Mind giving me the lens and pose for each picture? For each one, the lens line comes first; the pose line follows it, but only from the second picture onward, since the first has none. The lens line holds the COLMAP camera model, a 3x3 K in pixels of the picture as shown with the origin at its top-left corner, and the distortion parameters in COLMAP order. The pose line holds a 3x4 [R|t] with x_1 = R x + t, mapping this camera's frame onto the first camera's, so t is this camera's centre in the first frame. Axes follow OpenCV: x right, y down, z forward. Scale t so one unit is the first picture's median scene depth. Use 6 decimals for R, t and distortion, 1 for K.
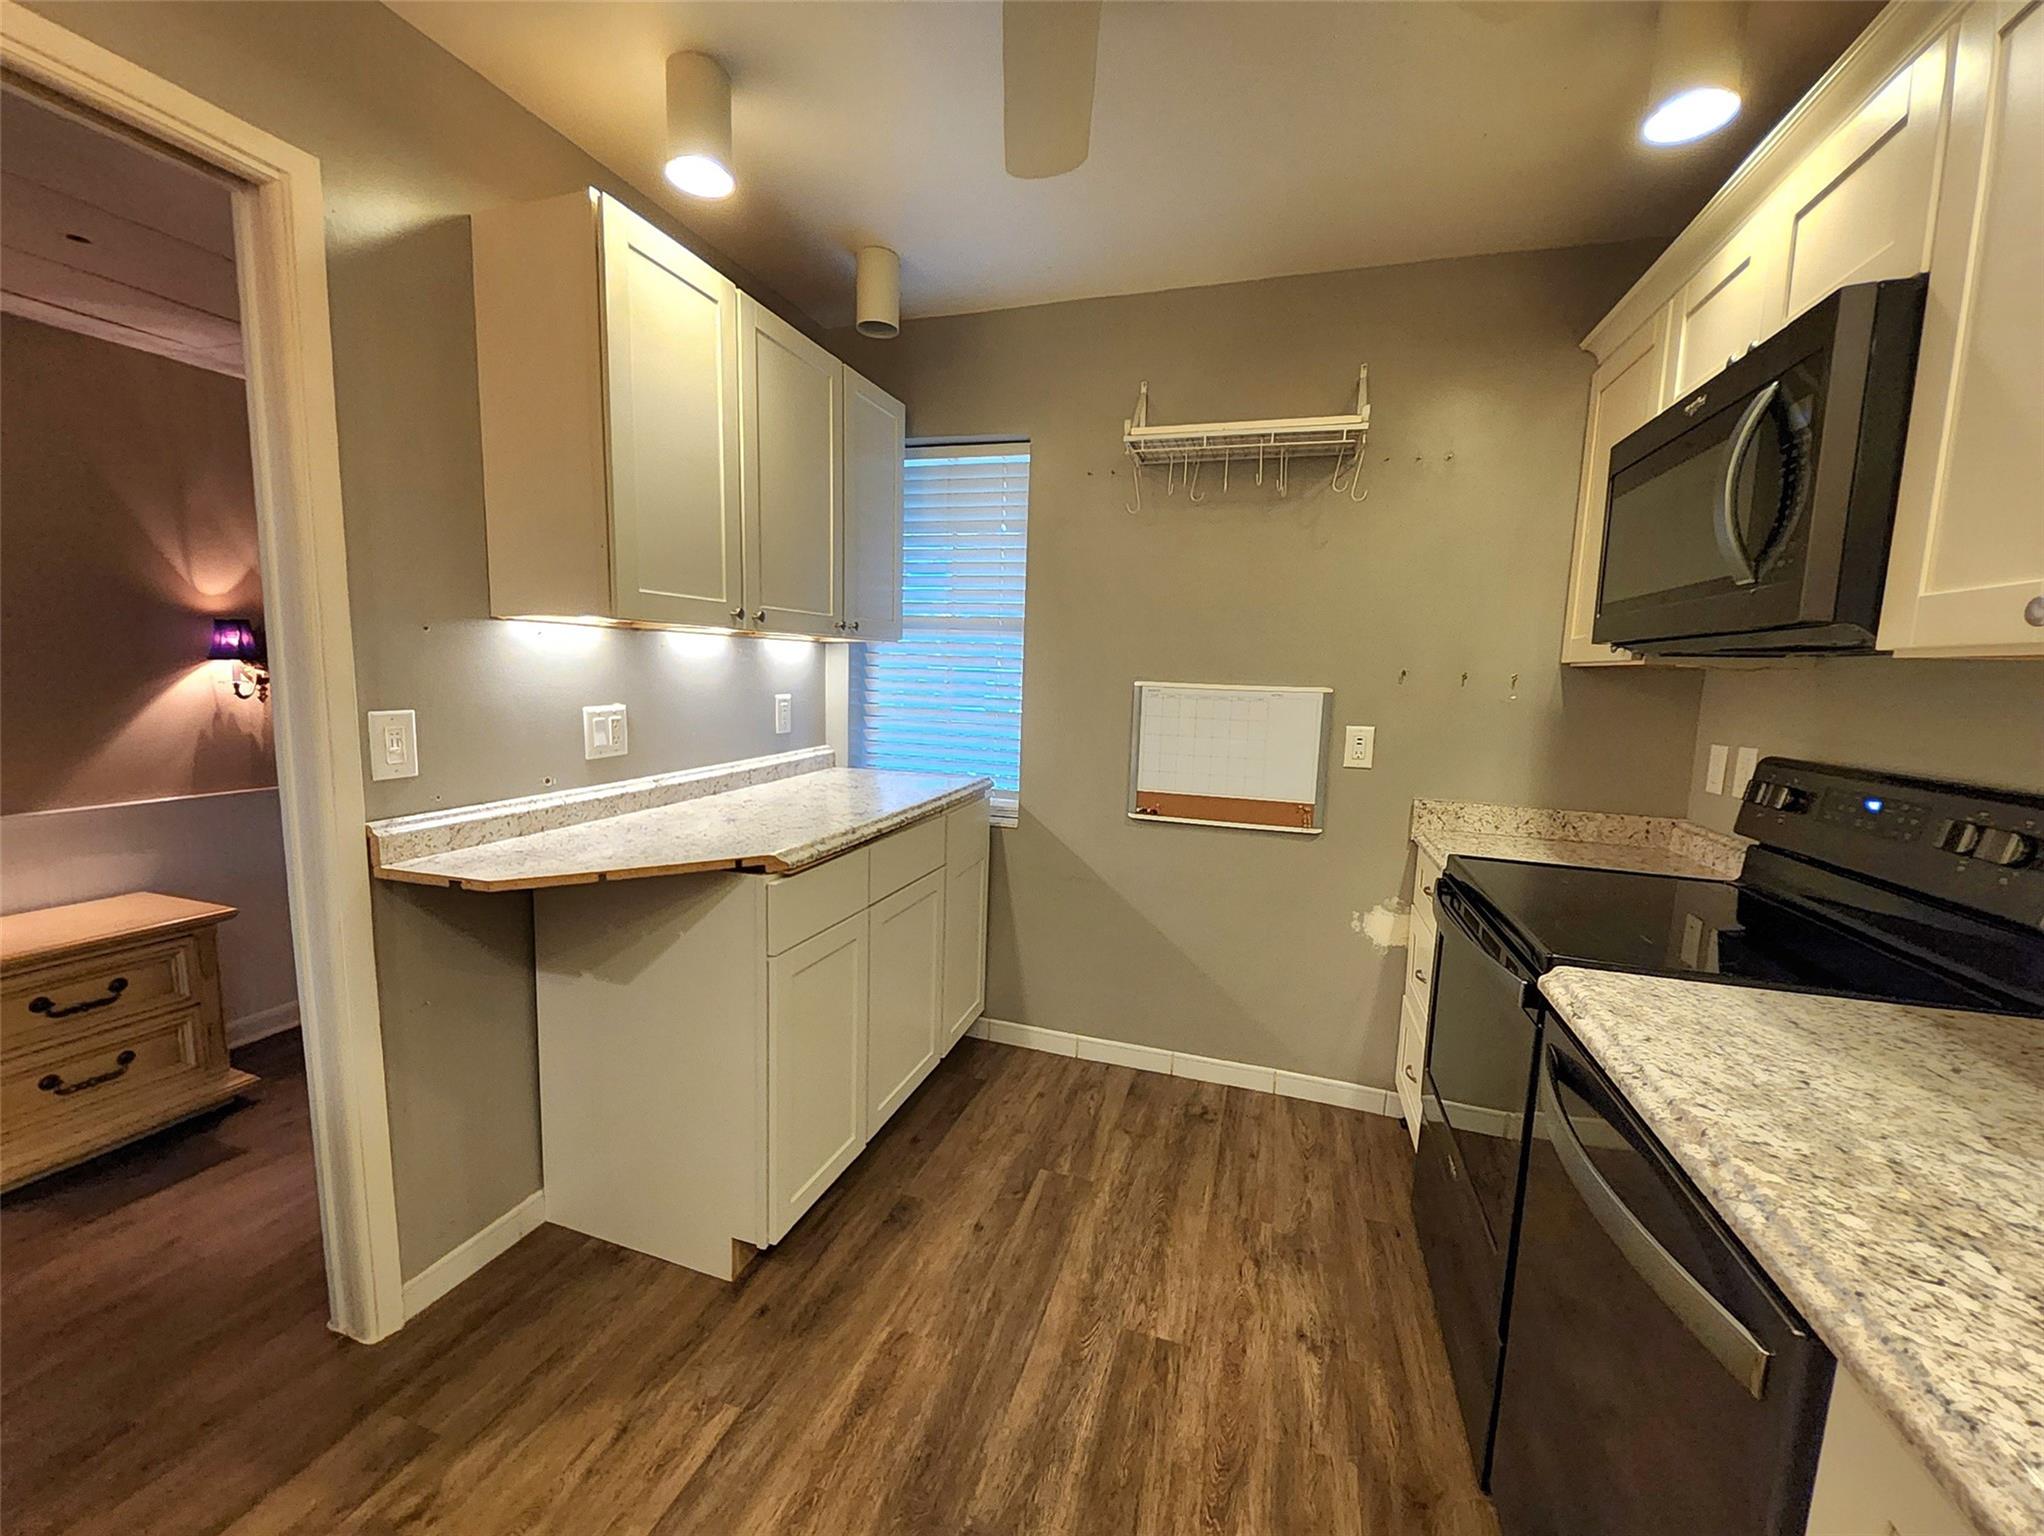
lens RADIAL K [[811.0, 0, 1033.1], [0, 811.0, 774.9], [0, 0, 1]] dist [0.000777, -0.001819]
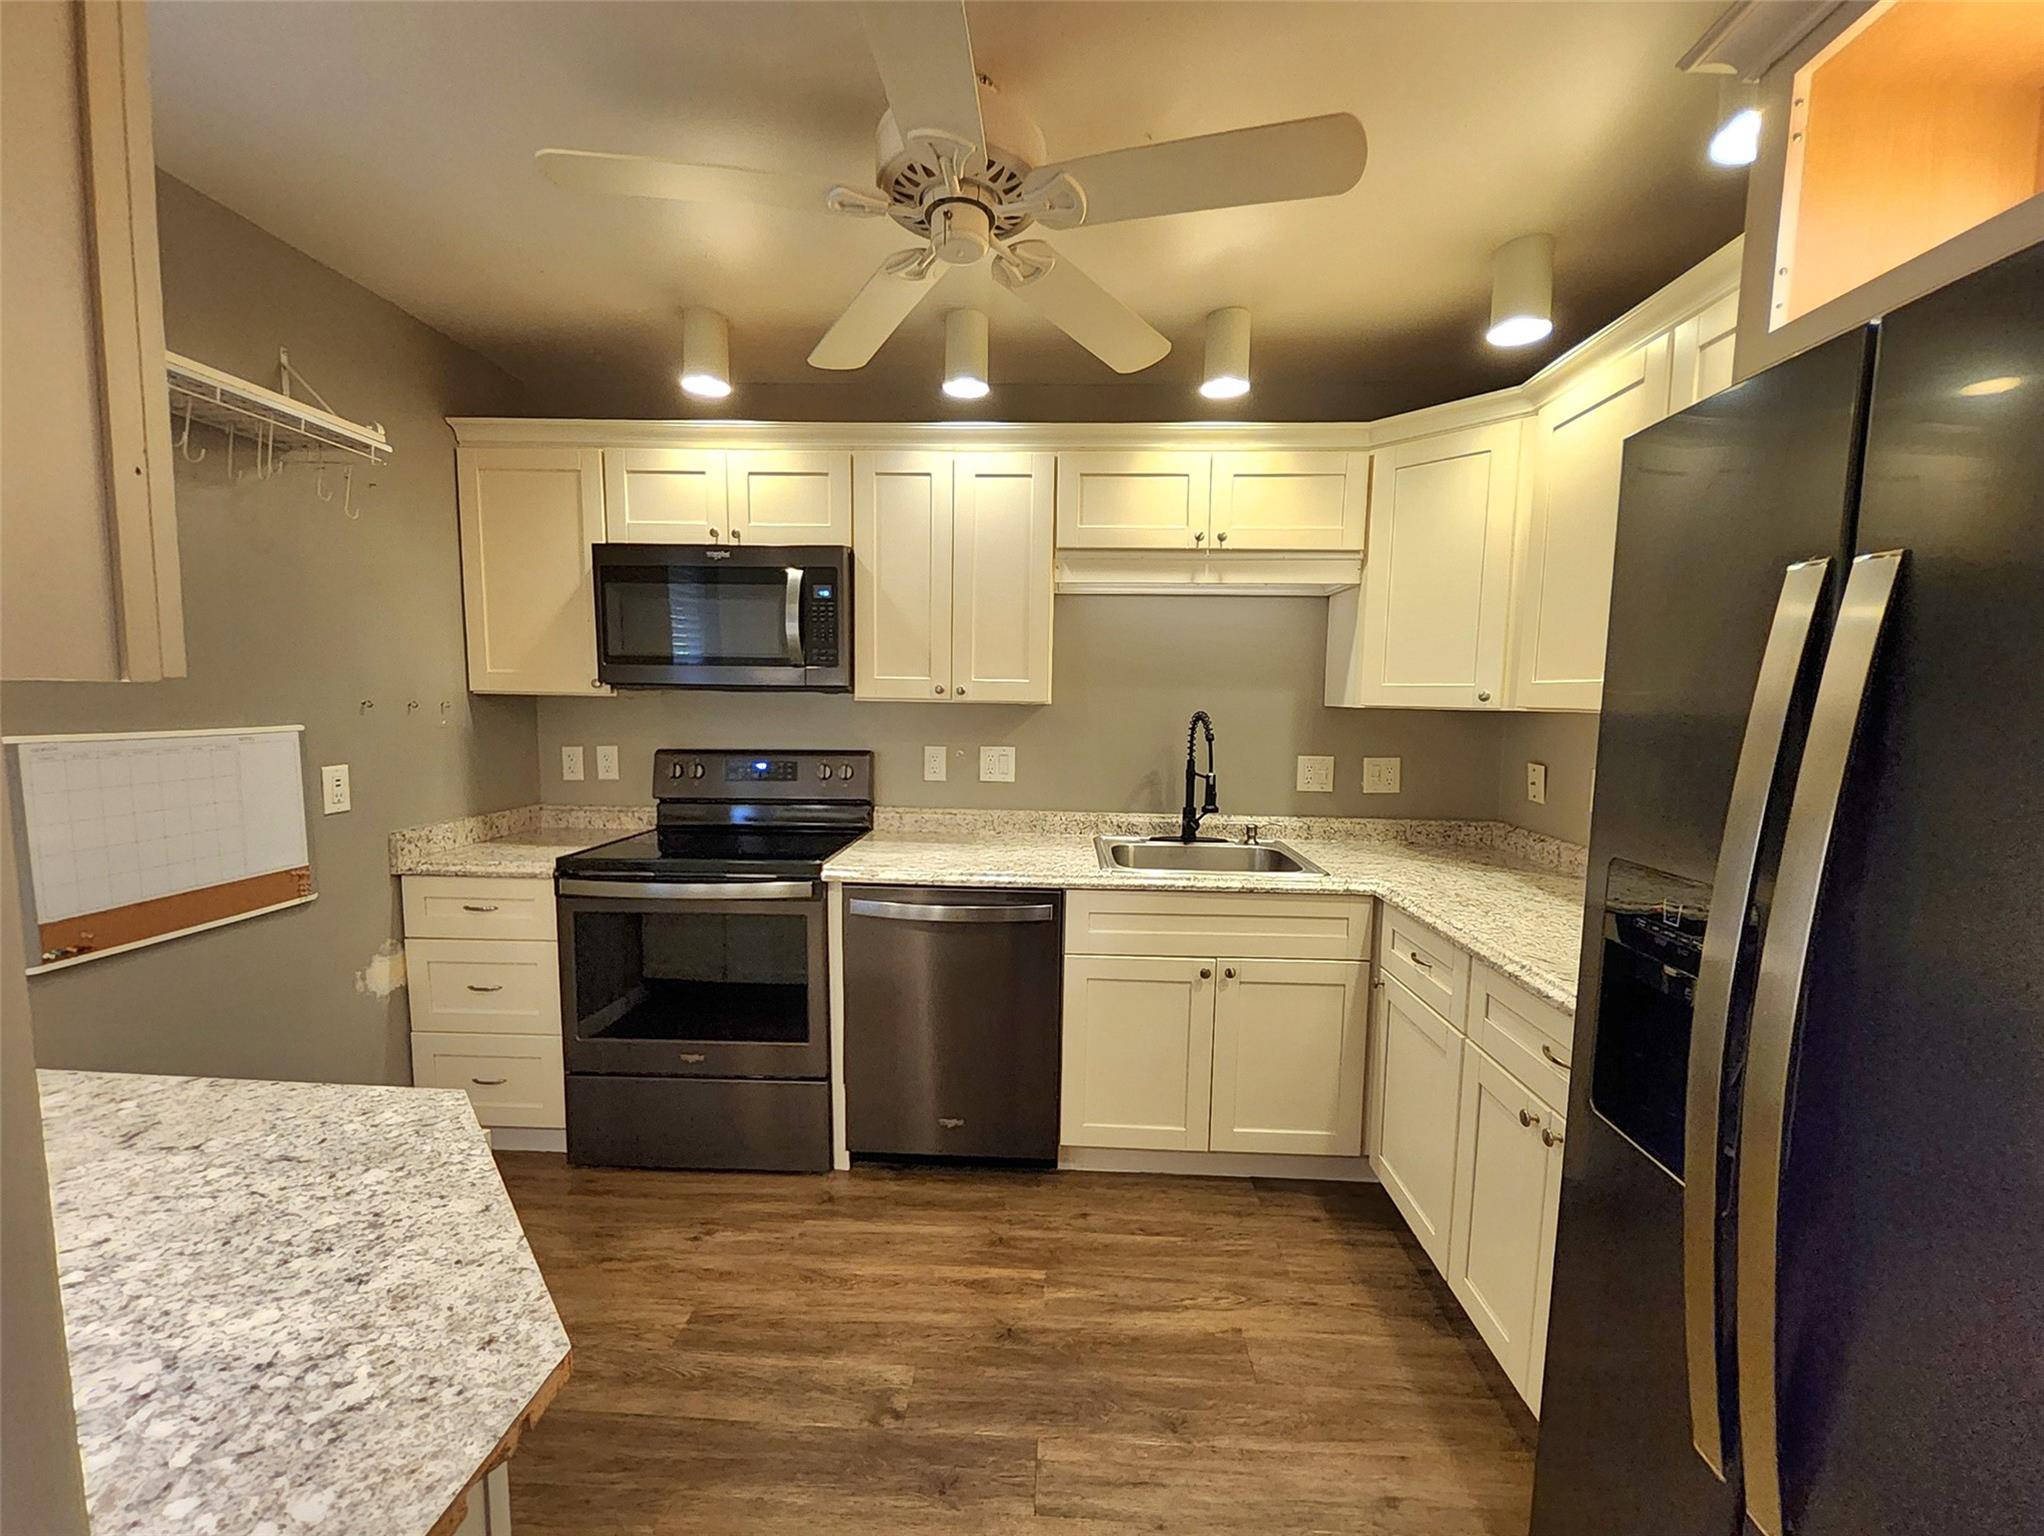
lens RADIAL K [[811.0, 0, 1024.0], [0, 811.0, 768.0], [0, 0, 1]] dist [0.000777, -0.001819]
pose [[-0.255859, -0.117822, 0.959507, -0.953944], [0.103904, 0.983444, 0.148468, -0.166316], [-0.961114, 0.137684, -0.239381, 0.736237]]
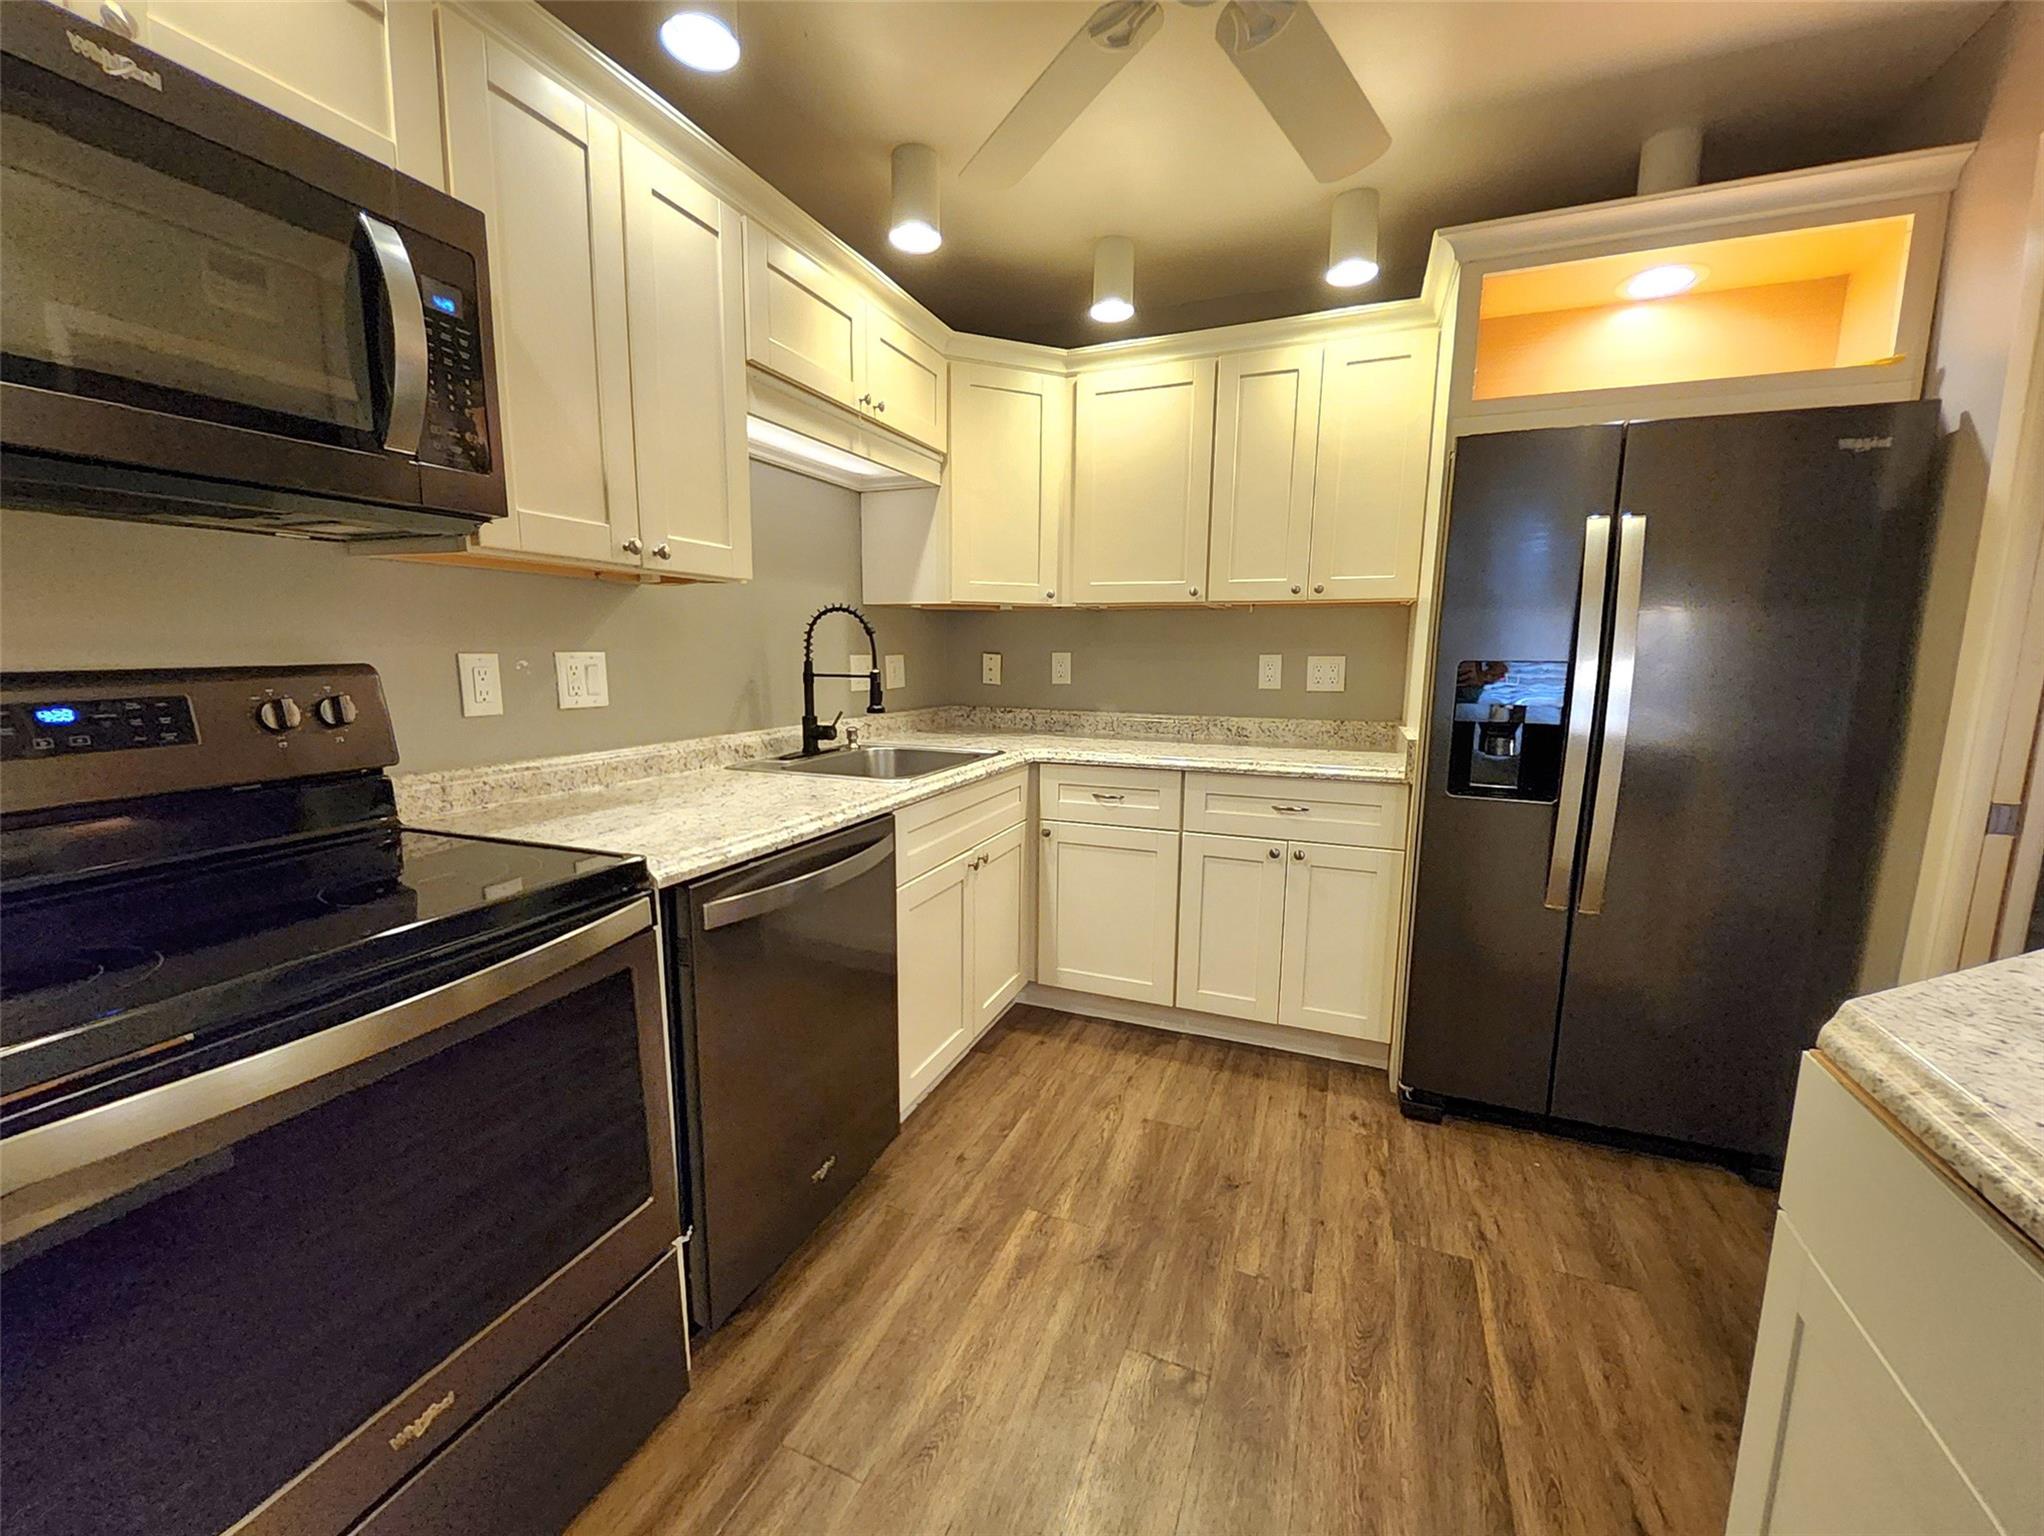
lens RADIAL K [[811.0, 0, 1015.0], [0, 811.0, 768.4], [0, 0, 1]] dist [0.000777, -0.001819]
pose [[-0.995857, -0.048721, 0.076775, 0.089410], [-0.025612, 0.960449, 0.277277, -0.124521], [-0.087248, 0.274162, -0.957718, 1.423491]]
